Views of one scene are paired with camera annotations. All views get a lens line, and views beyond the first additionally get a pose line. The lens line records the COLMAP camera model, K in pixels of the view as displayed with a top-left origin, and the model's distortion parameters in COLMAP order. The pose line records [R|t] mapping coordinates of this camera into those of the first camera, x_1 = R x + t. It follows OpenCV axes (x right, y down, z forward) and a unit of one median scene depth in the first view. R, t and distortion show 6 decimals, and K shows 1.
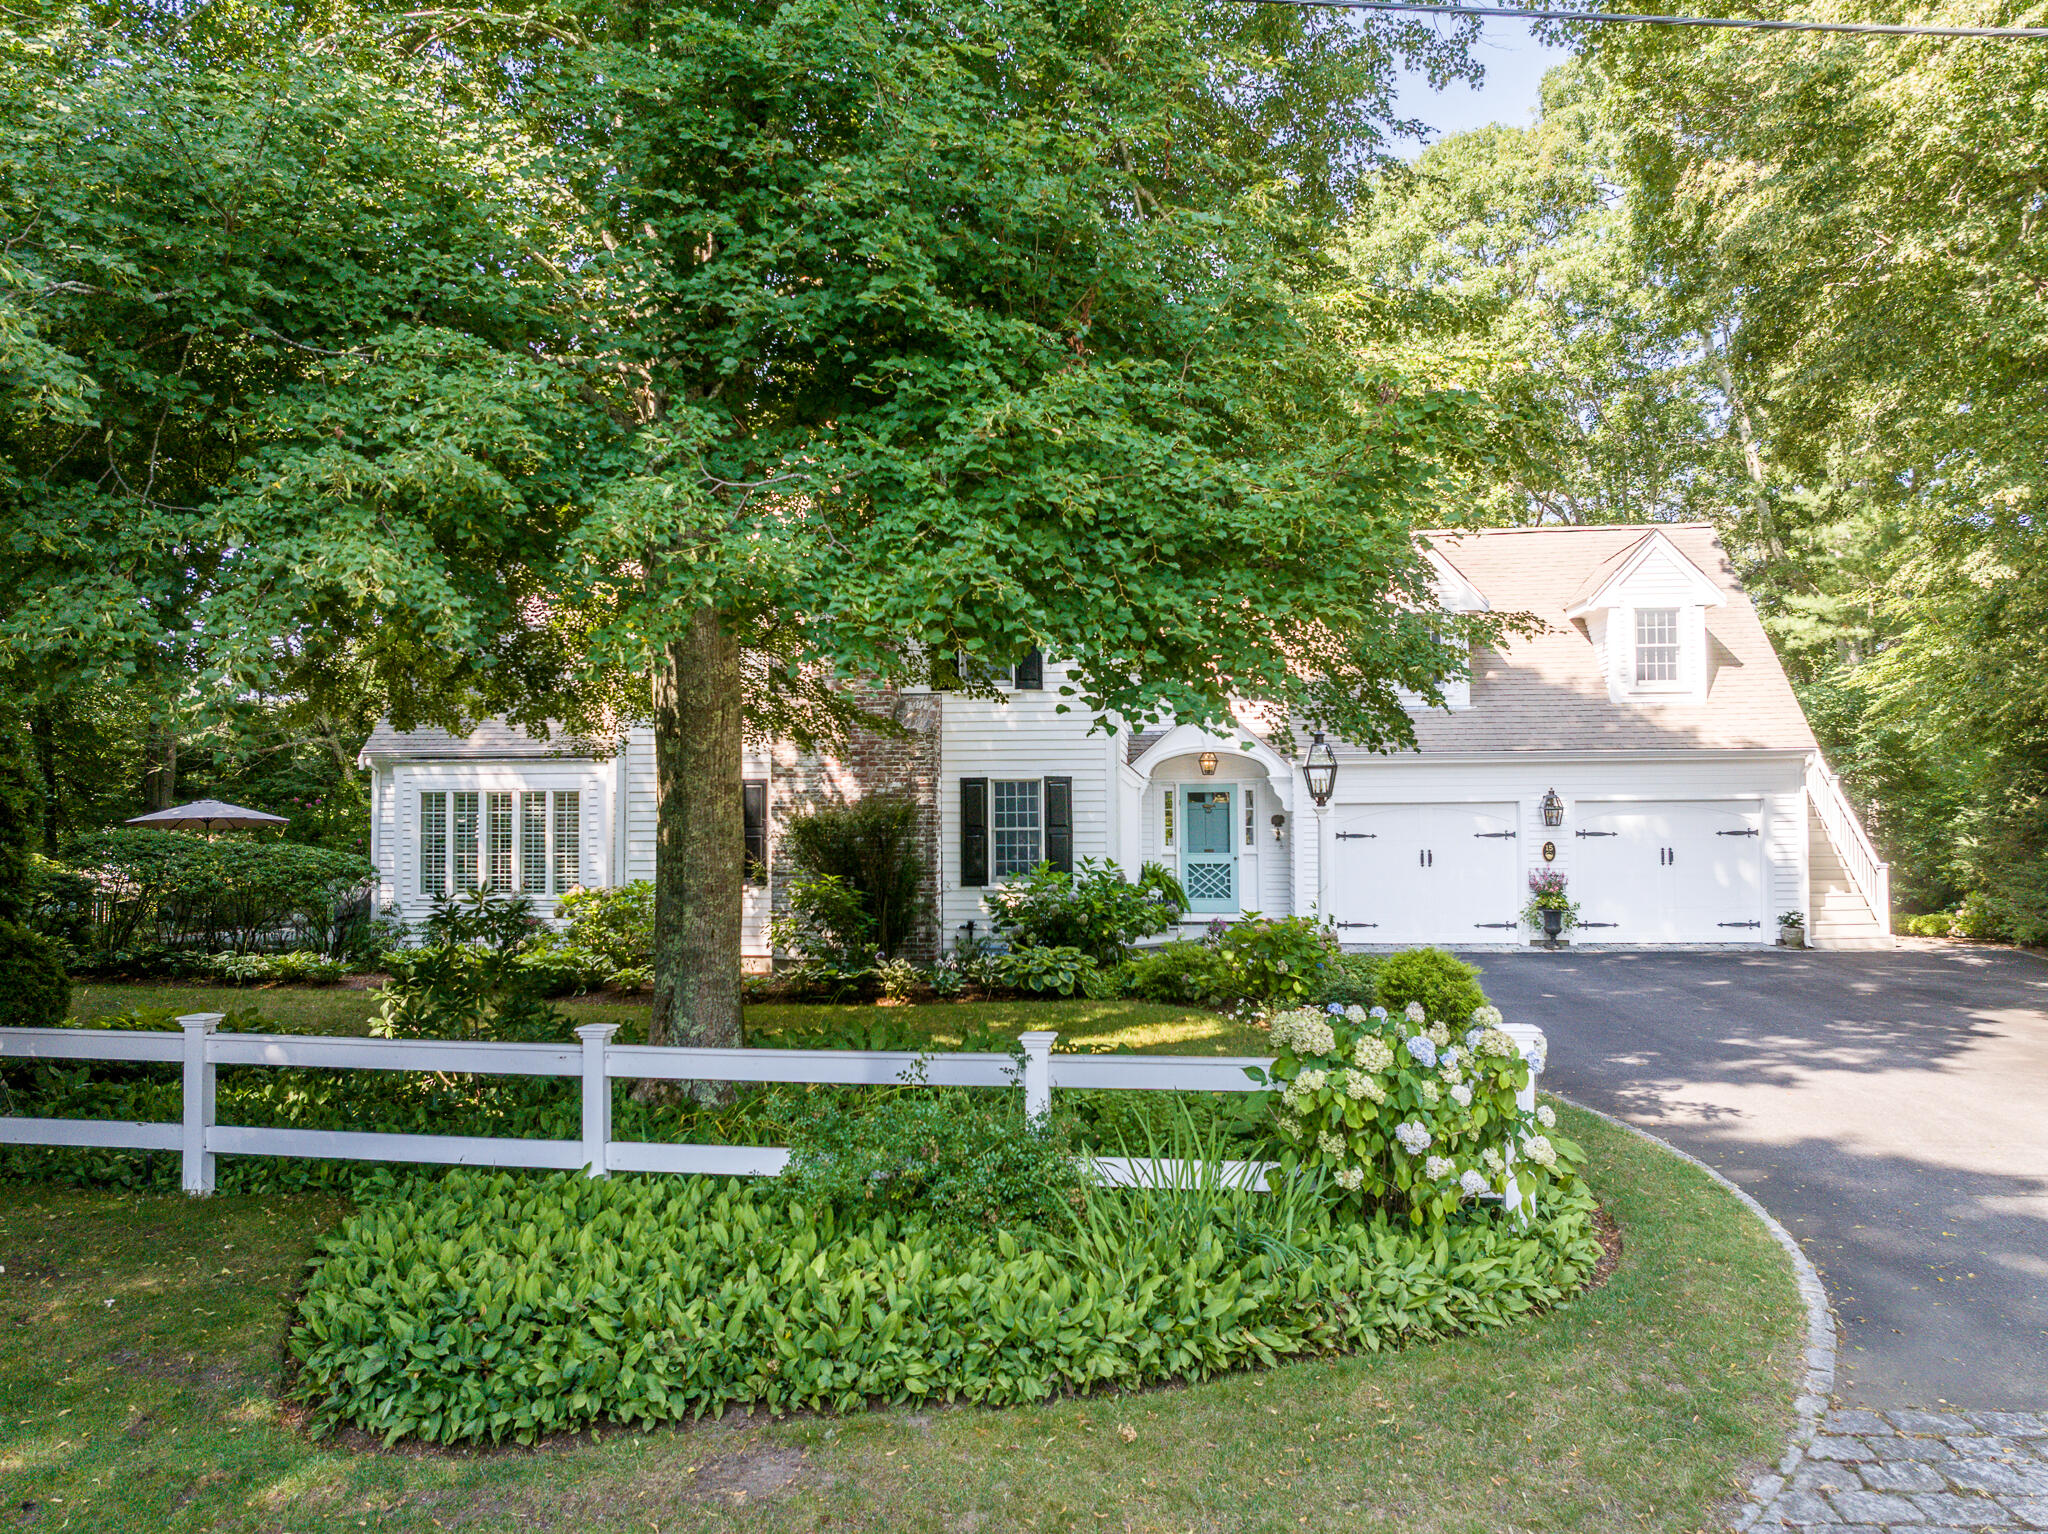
lens RADIAL K [[1441.7, 0, 990.7], [0, 1441.7, 767.6], [0, 0, 1]] dist [-0.064321, 0.000585]
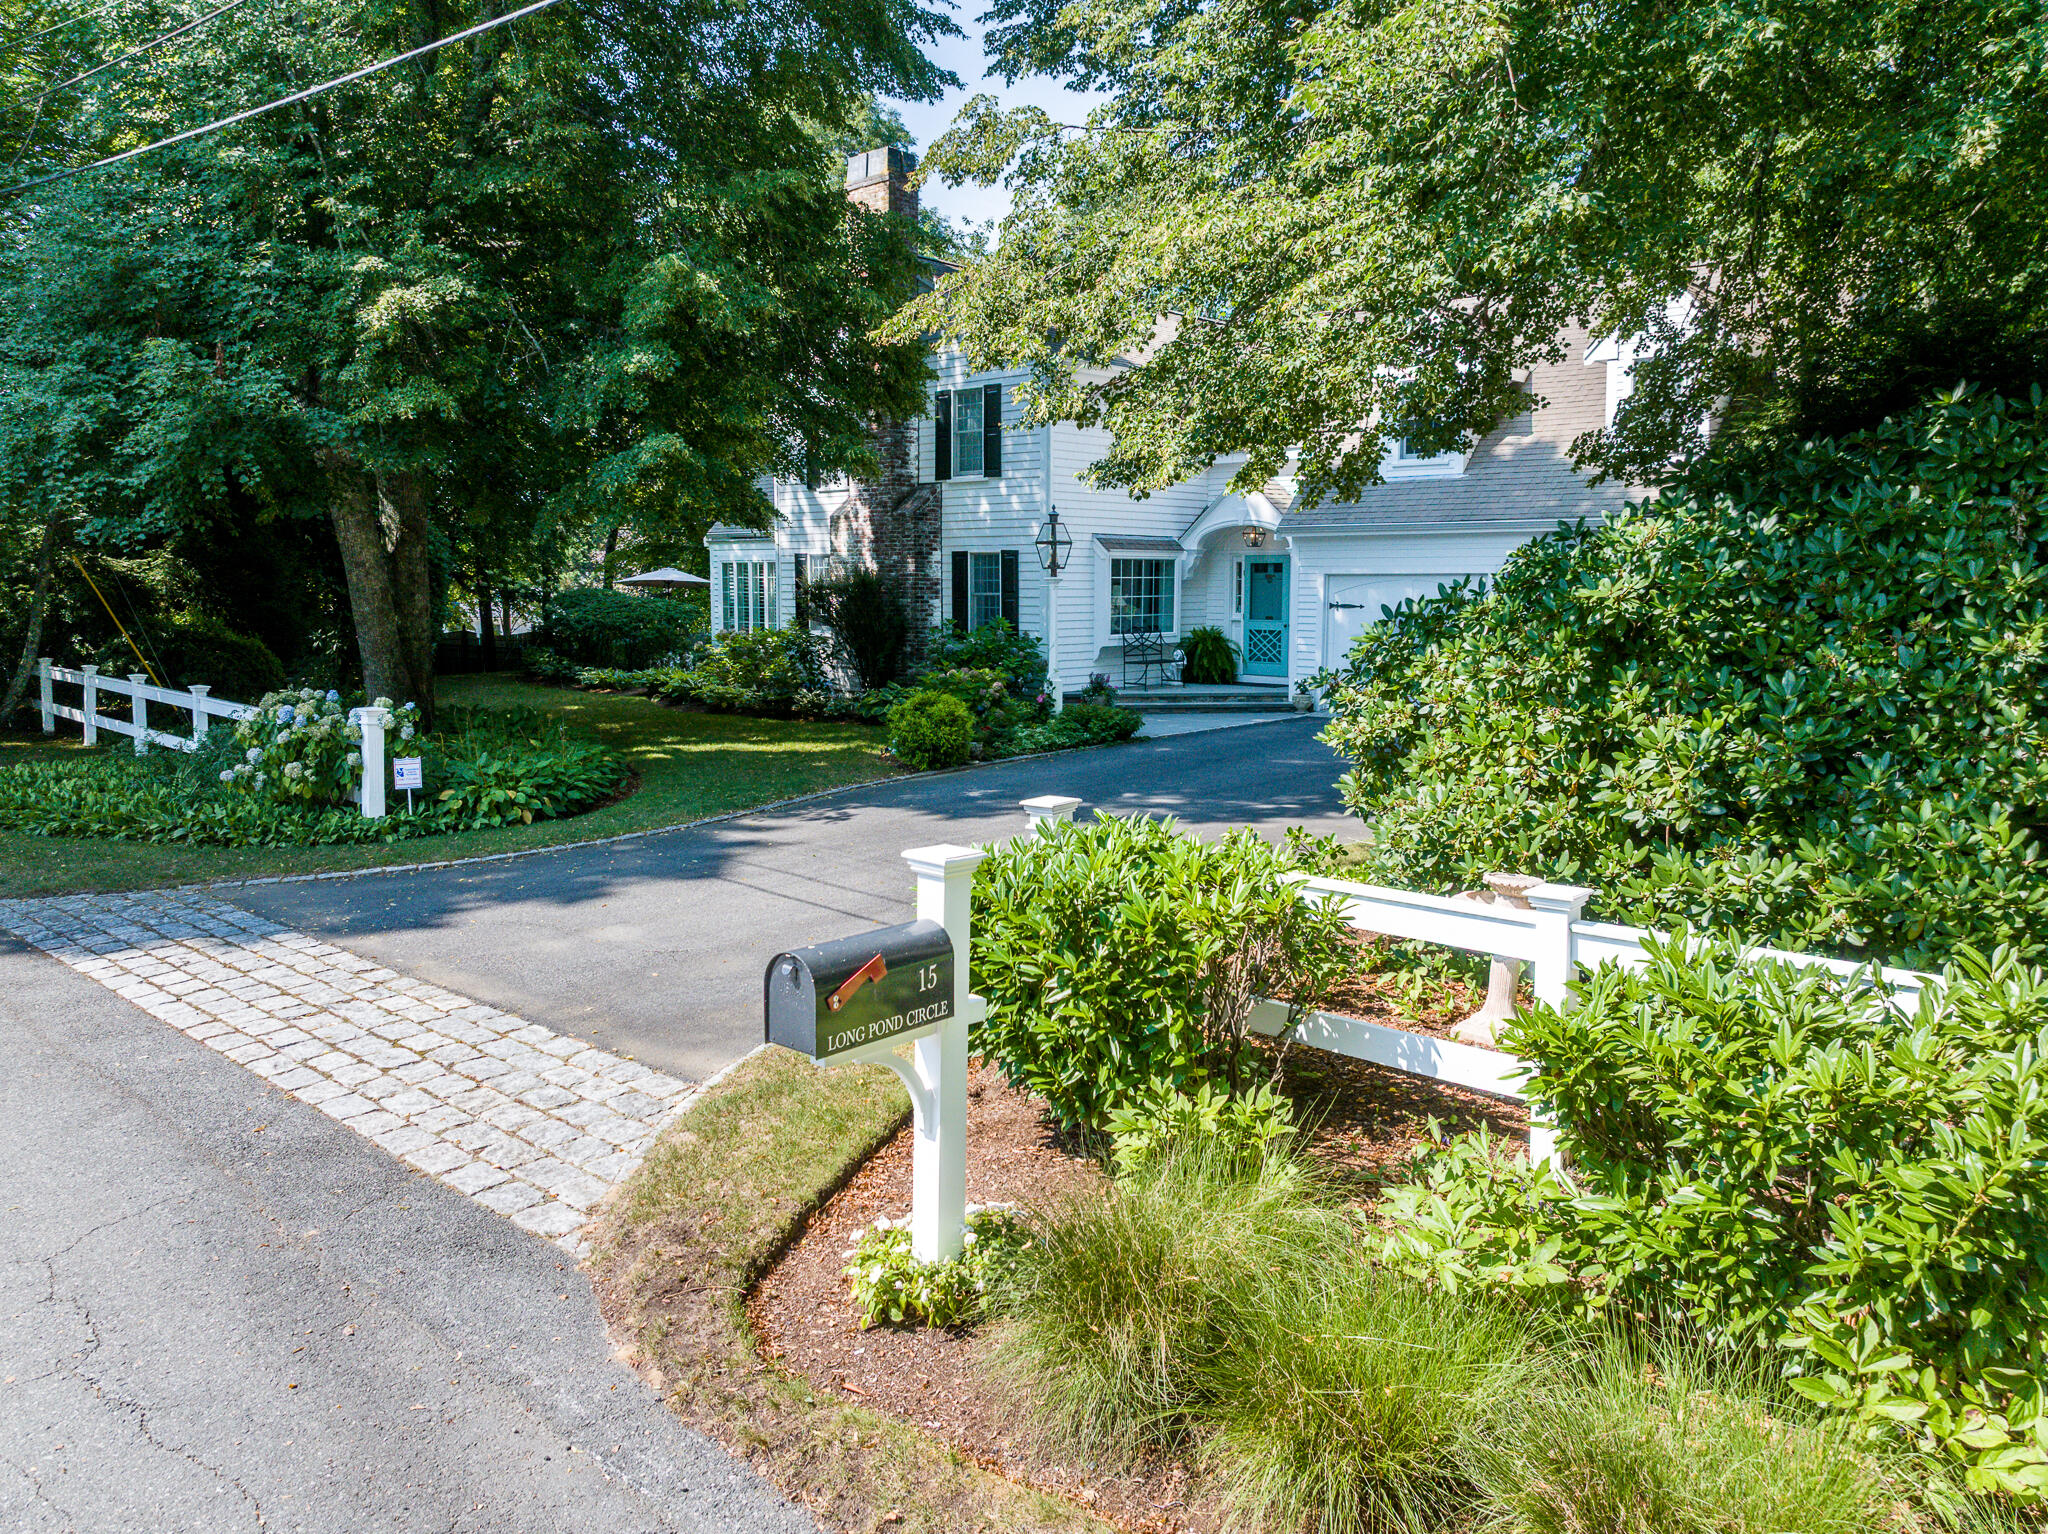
lens RADIAL K [[1436.5, 0, 1034.1], [0, 1436.5, 711.4], [0, 0, 1]] dist [-0.033073, -0.000776]
pose [[0.823940, 0.058129, -0.563688, 0.681315], [0.008350, 0.993372, 0.114644, 0.003167], [0.566616, -0.099166, 0.817993, 0.021233]]
